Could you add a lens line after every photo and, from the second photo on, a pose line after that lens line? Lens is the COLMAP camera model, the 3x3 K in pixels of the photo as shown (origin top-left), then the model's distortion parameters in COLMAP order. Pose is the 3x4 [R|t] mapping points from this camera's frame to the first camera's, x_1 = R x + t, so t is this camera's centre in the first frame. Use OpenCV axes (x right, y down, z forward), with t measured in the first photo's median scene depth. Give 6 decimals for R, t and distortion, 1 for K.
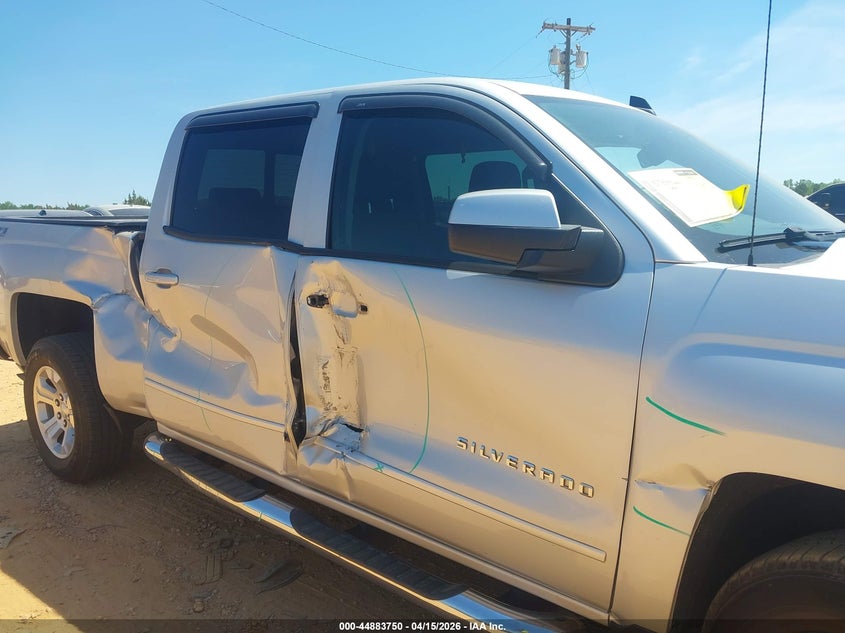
lens RADIAL K [[663.6, 0, 417.3], [0, 663.6, 320.6], [0, 0, 1]] dist [0.001826, 0.006757]
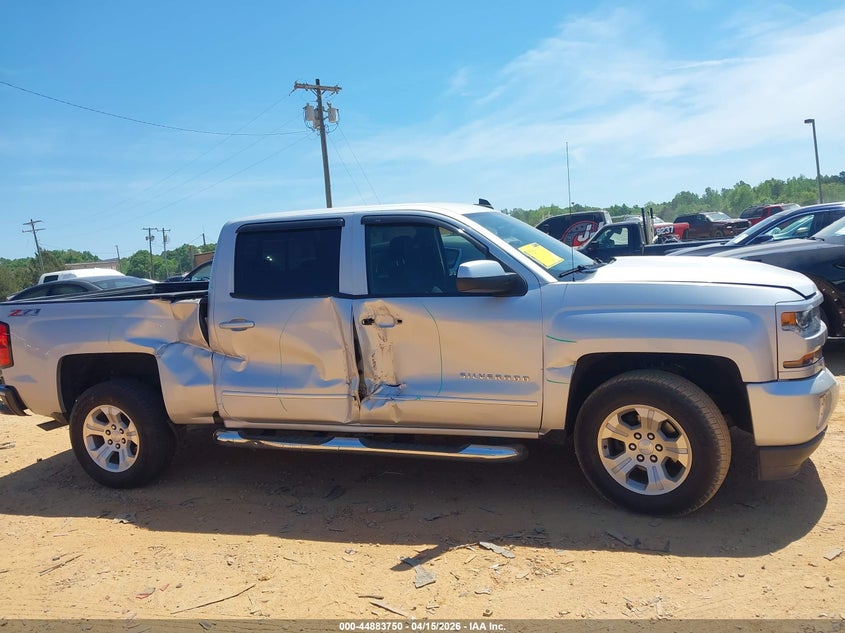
lens RADIAL K [[663.6, 0, 417.3], [0, 663.6, 320.6], [0, 0, 1]] dist [0.001826, 0.006757]
pose [[0.931749, -0.114125, 0.344702, -0.615559], [0.135098, 0.990127, -0.037364, 0.052745], [-0.337035, 0.081383, 0.937968, -0.769135]]
